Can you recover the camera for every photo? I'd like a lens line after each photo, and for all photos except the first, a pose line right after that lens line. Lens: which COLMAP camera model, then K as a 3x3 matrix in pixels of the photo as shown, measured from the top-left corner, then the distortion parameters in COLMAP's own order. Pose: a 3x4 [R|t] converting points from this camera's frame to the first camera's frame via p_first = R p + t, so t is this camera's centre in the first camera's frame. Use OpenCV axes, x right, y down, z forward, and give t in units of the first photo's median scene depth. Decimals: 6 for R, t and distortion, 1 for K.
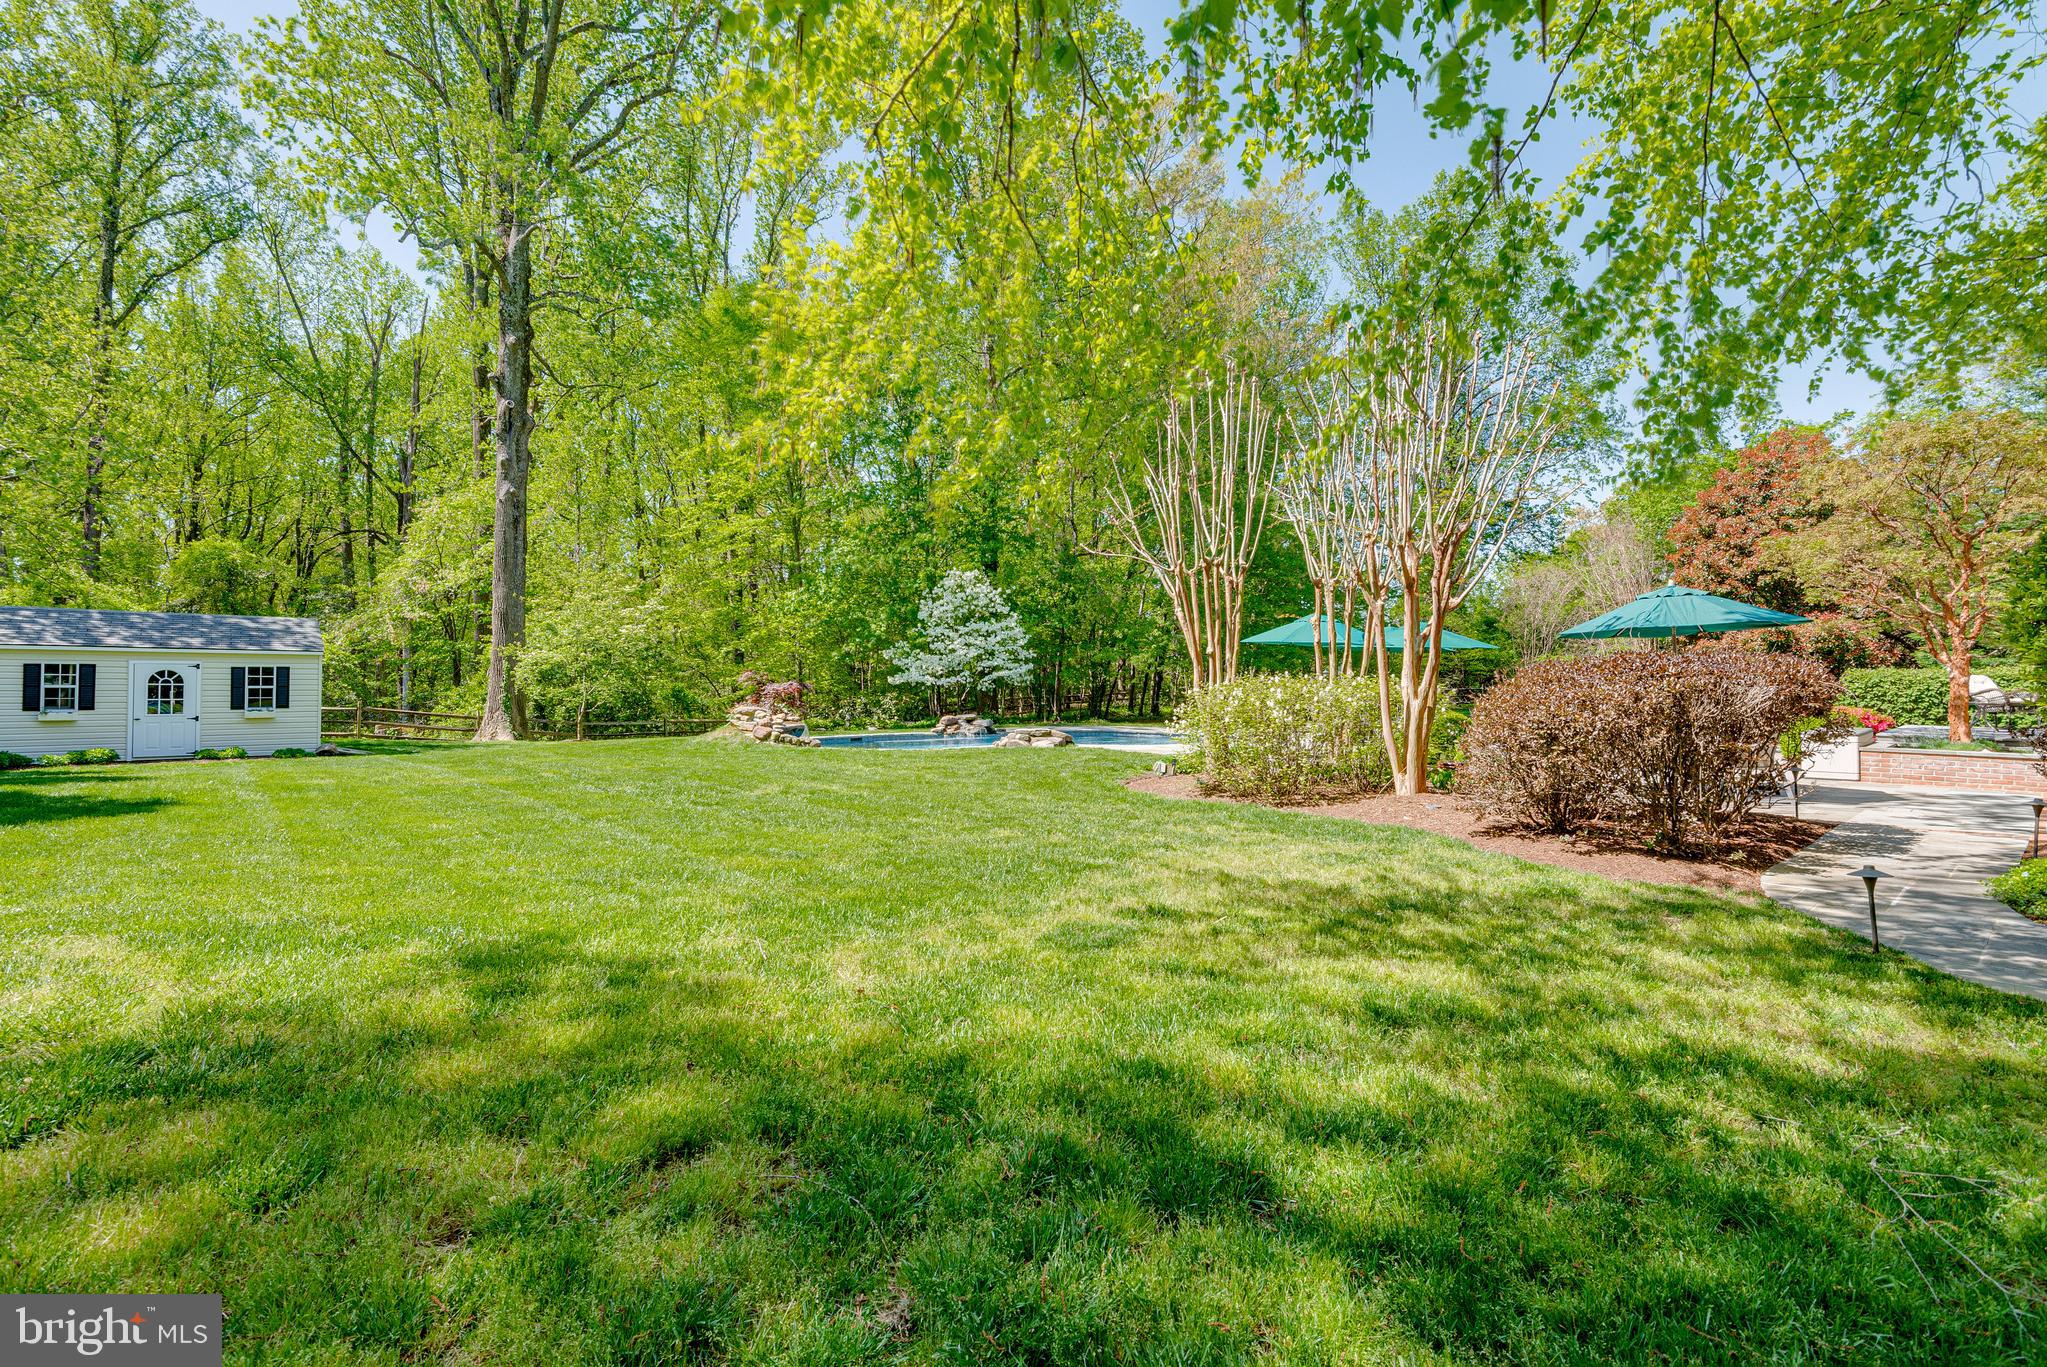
lens RADIAL K [[938.8, 0, 1027.0], [0, 938.8, 680.4], [0, 0, 1]] dist [0.009917, -0.003474]
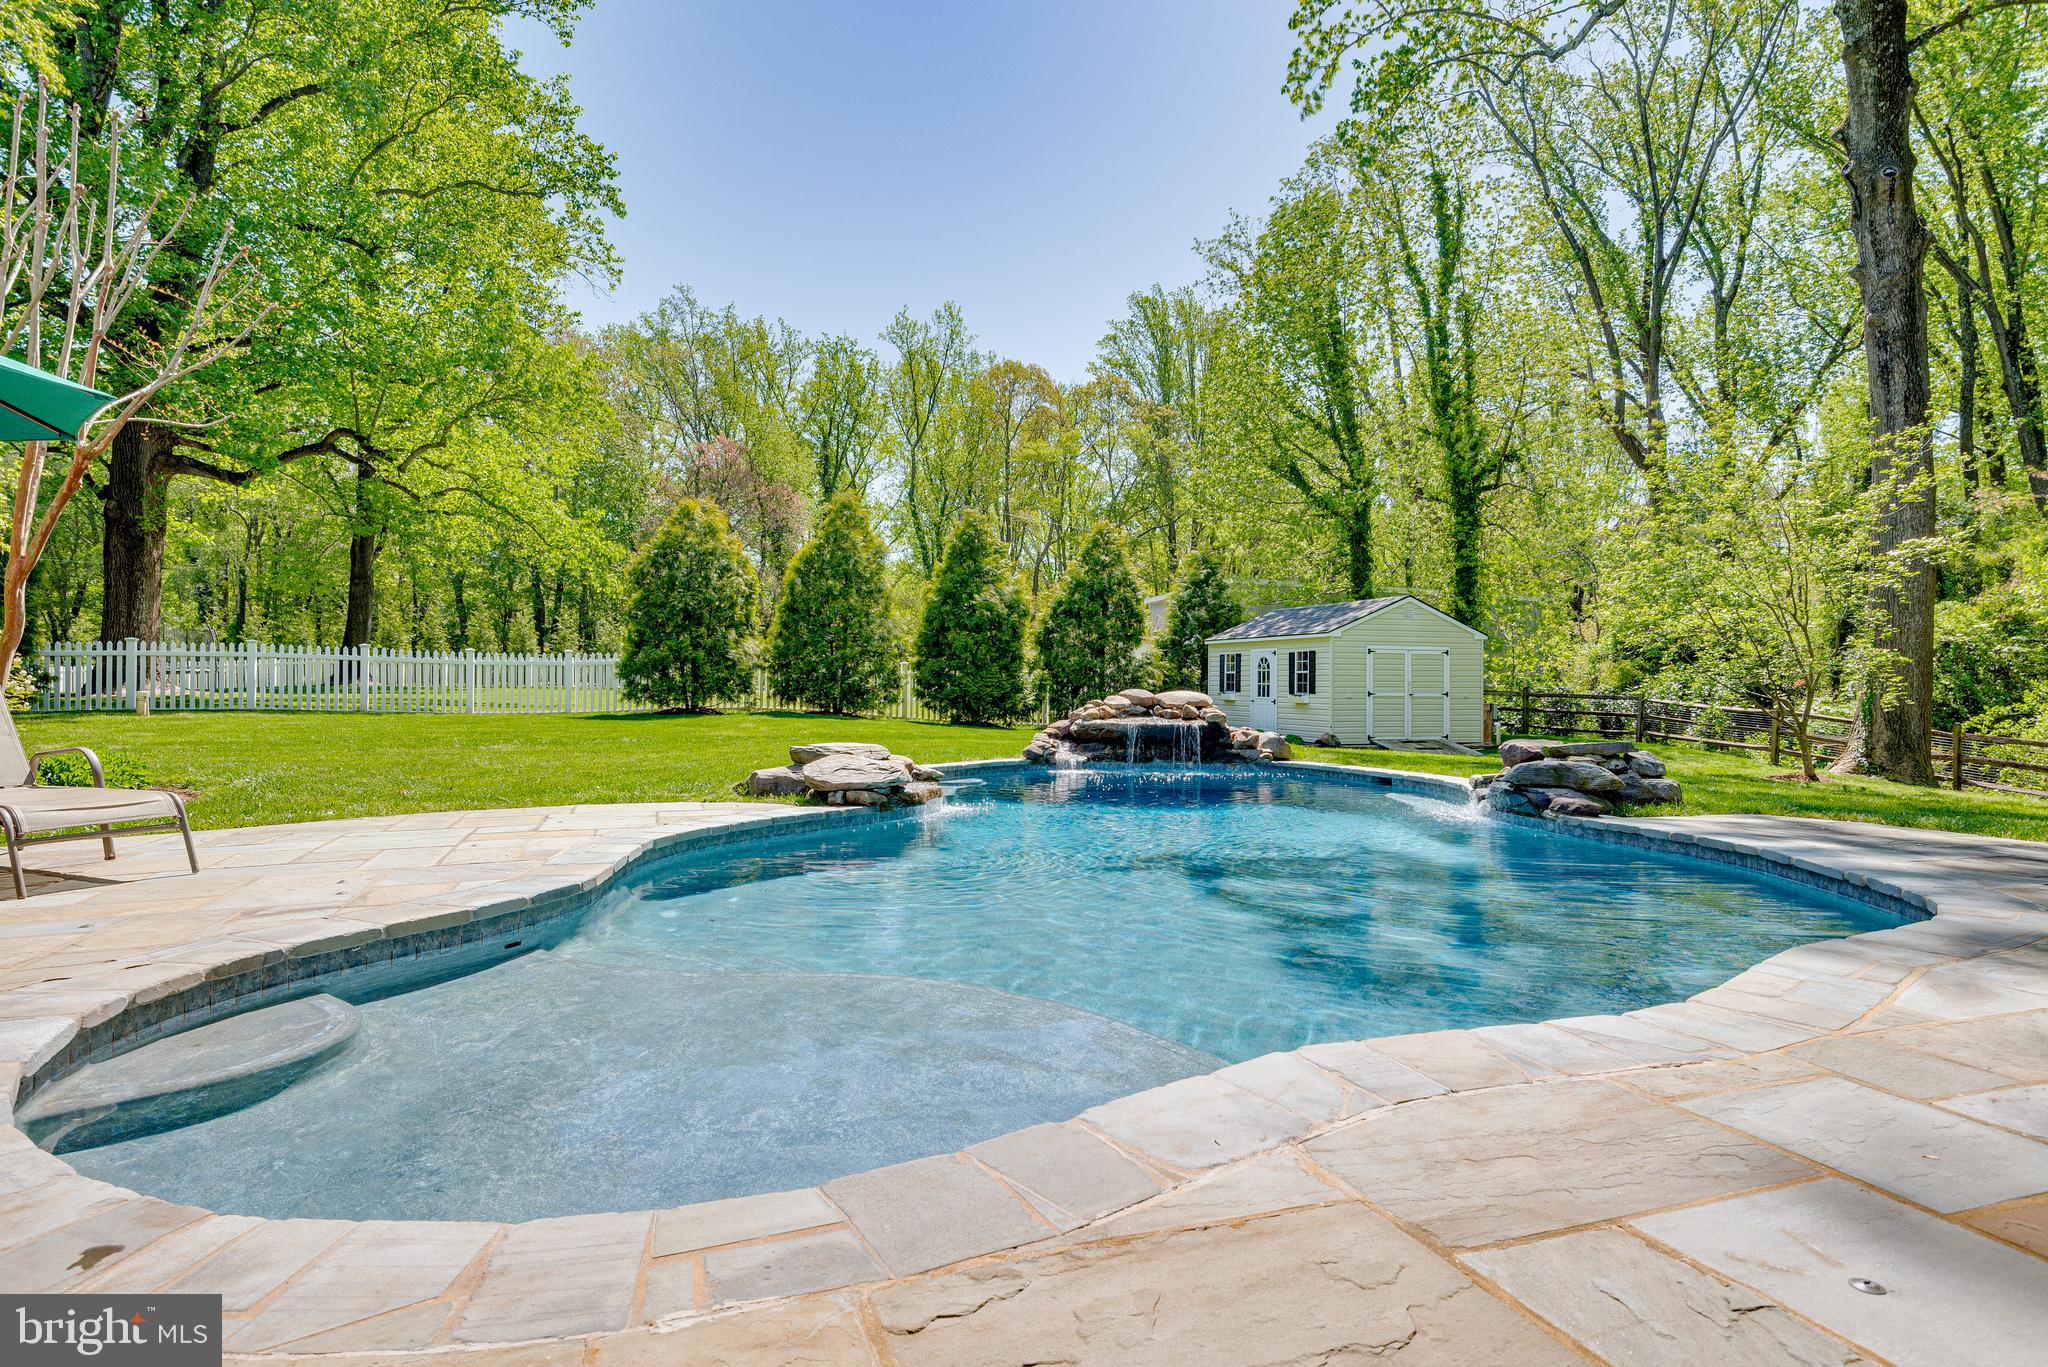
lens RADIAL K [[1095.6, 0, 1002.4], [0, 1095.6, 682.3], [0, 0, 1]] dist [0.023019, -0.013030]
pose [[-0.408103, -0.000772, -0.912936, 0.378084], [0.005963, 0.999976, -0.003511, 0.020672], [0.912917, -0.006877, -0.408088, 1.234956]]
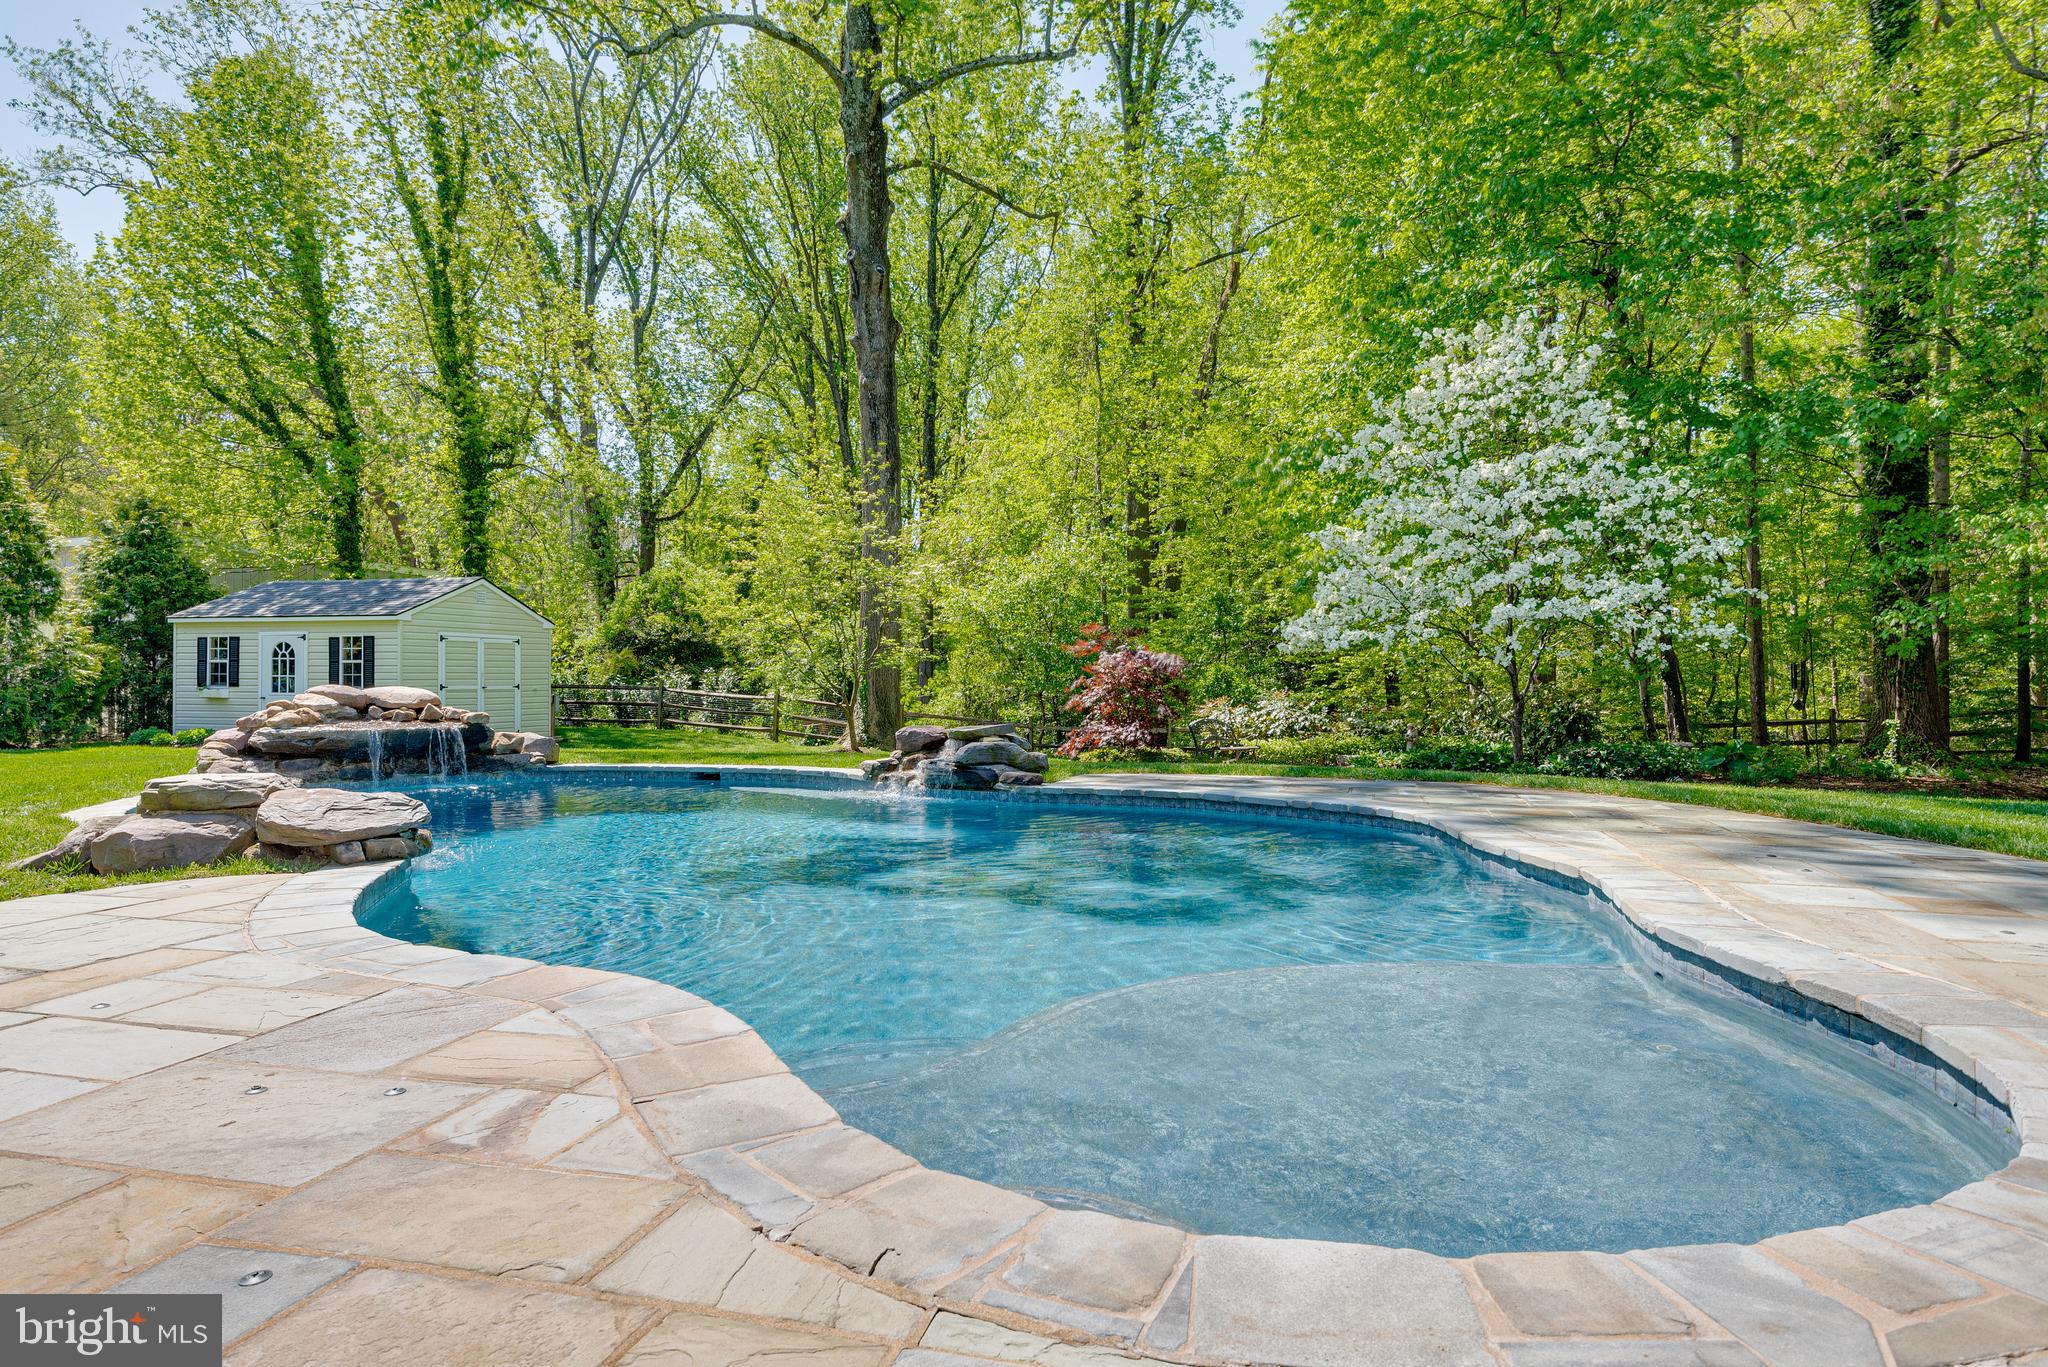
lens RADIAL K [[1160.5, 0, 1043.2], [0, 1160.5, 679.1], [0, 0, 1]] dist [0.016186, -0.005810]
pose [[0.529173, 0.004391, -0.848503, 0.365703], [0.007060, 0.999929, 0.009578, 0.017549], [0.848485, -0.011059, 0.529104, 1.017534]]
